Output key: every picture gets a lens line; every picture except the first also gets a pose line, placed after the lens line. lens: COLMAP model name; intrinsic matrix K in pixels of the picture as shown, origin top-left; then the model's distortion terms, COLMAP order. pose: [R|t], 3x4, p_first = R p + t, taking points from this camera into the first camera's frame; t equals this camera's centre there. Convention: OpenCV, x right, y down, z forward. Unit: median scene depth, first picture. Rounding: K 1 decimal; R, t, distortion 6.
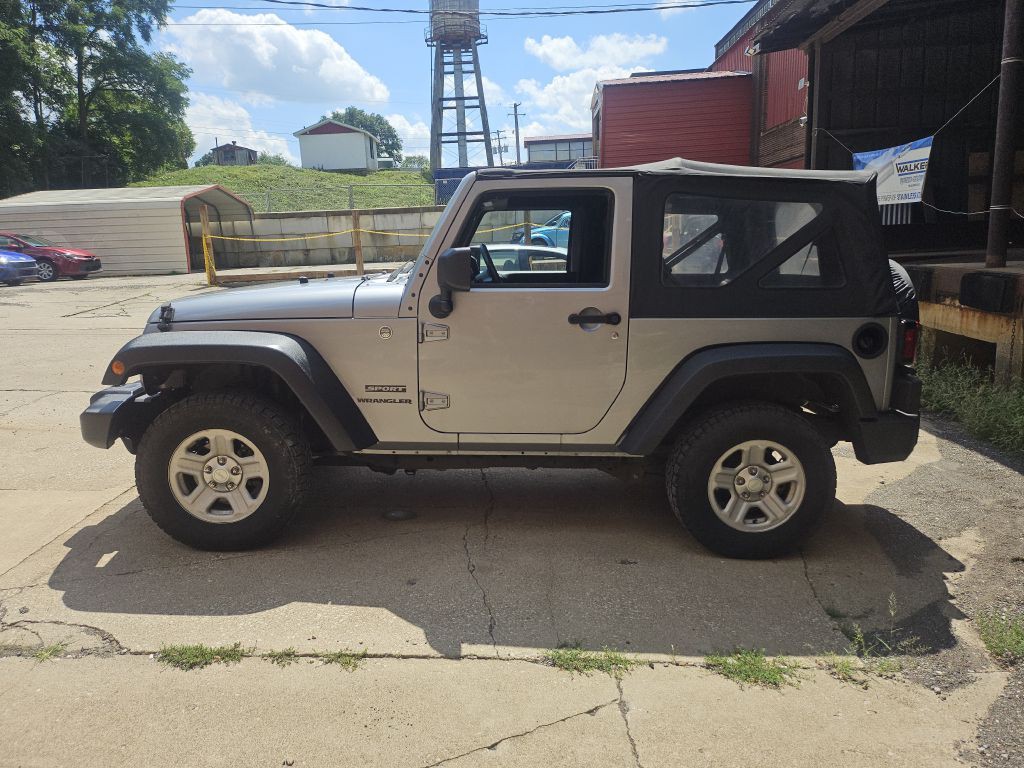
lens RADIAL K [[718.4, 0, 502.1], [0, 718.4, 382.7], [0, 0, 1]] dist [0.068514, -0.072768]
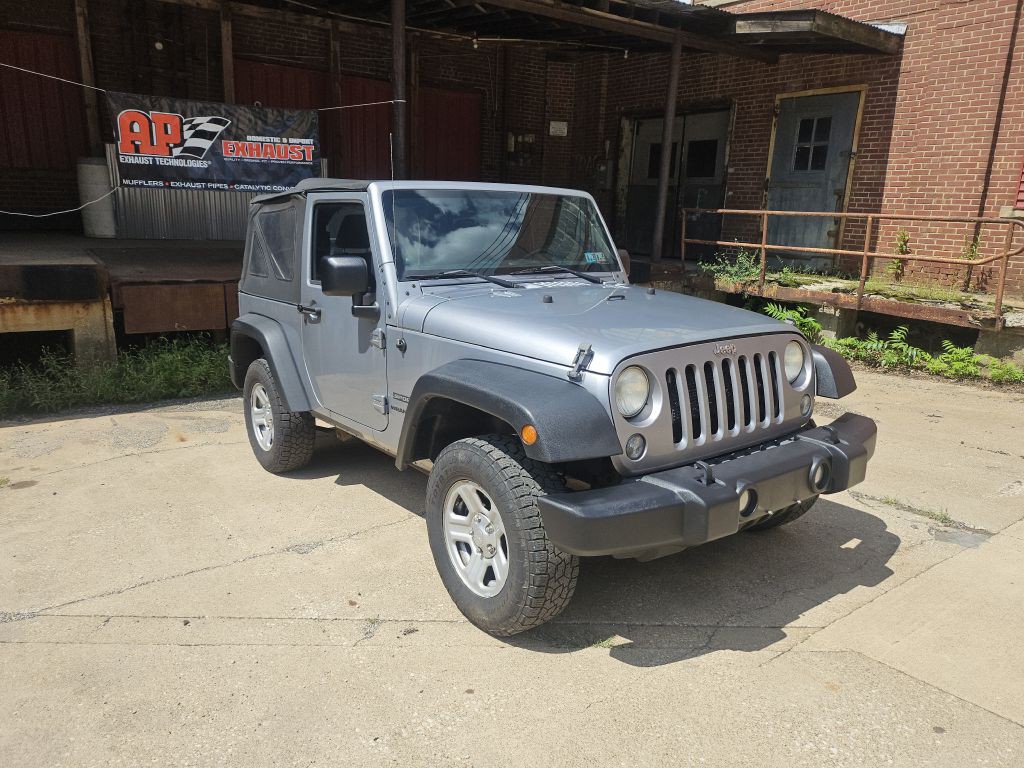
lens RADIAL K [[718.4, 0, 511.1], [0, 718.4, 386.6], [0, 0, 1]] dist [0.068514, -0.072768]
pose [[-0.584616, -0.178685, 0.791388, -1.027012], [0.147355, 0.935835, 0.320154, -0.390256], [-0.797816, 0.303782, -0.520774, 1.835237]]
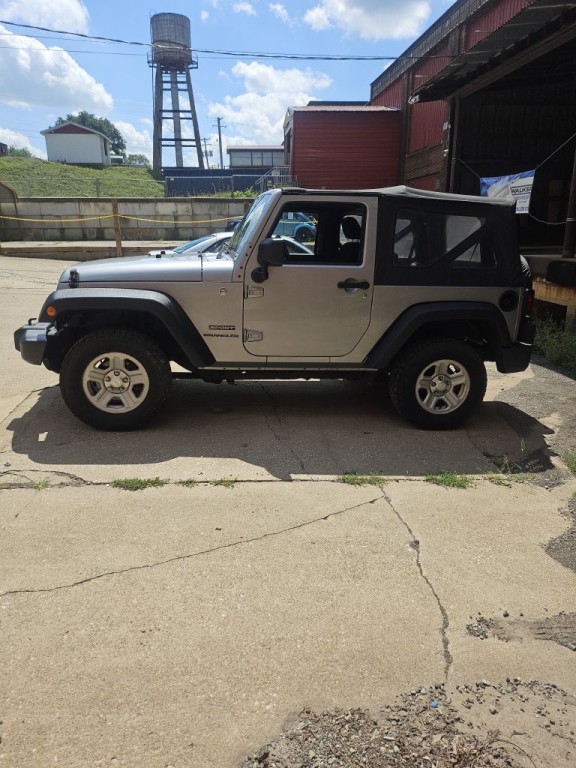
lens RADIAL K [[538.8, 0, 285.1], [0, 538.8, 377.2], [0, 0, 1]] dist [0.068514, -0.072768]
pose [[0.989624, -0.005518, 0.143574, -0.192814], [-0.005281, 0.997190, 0.074727, 0.027318], [-0.143583, -0.074710, 0.986814, -0.192396]]
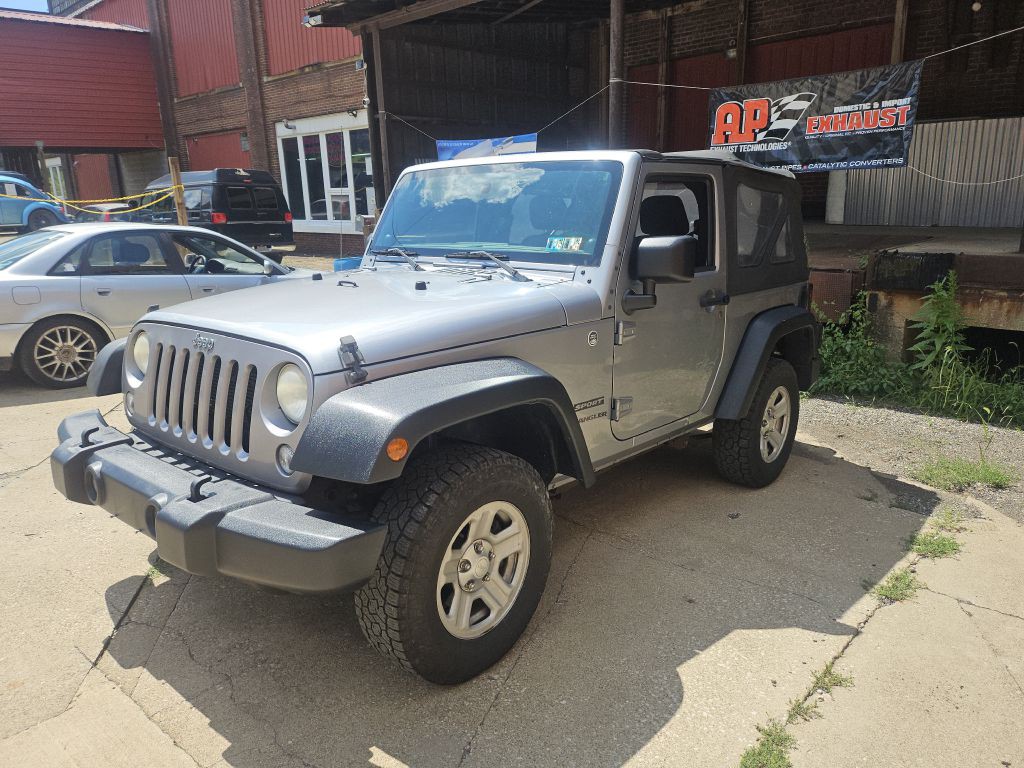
lens RADIAL K [[718.4, 0, 507.3], [0, 718.4, 387.1], [0, 0, 1]] dist [0.068514, -0.072768]
pose [[0.665333, -0.172974, 0.726231, -0.831783], [0.142627, 0.984321, 0.103779, -0.112467], [-0.732796, 0.034532, 0.679572, 0.485474]]
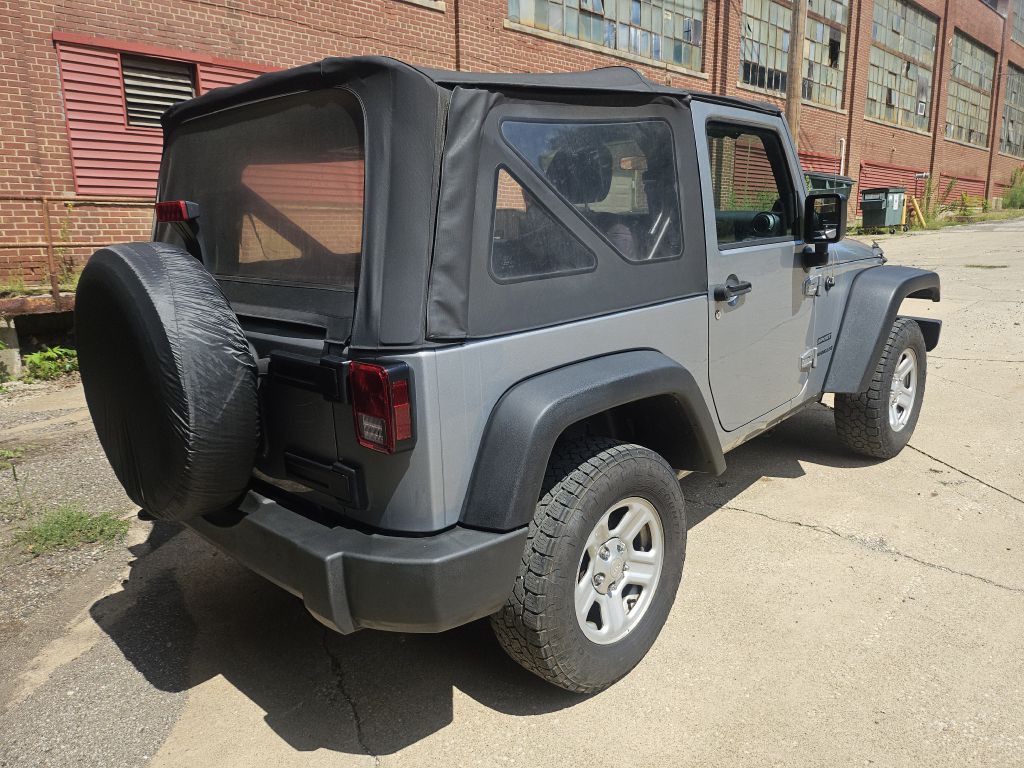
lens RADIAL K [[718.4, 0, 518.6], [0, 718.4, 388.1], [0, 0, 1]] dist [0.068514, -0.072768]
pose [[-0.710413, 0.192595, -0.676920, 0.805895], [-0.094882, 0.926837, 0.363277, -0.336797], [0.697360, 0.322304, -0.640163, 1.806154]]
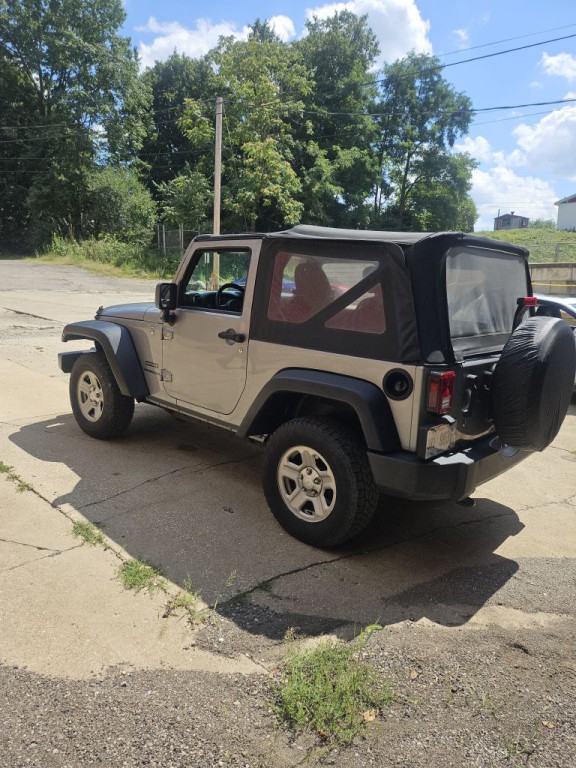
lens RADIAL K [[538.8, 0, 286.5], [0, 538.8, 377.1], [0, 0, 1]] dist [0.068514, -0.072768]
pose [[0.728985, 0.160361, -0.665481, 0.909432], [-0.178292, 0.983098, 0.041591, -0.070757], [0.660903, 0.088331, 0.745255, 0.260141]]
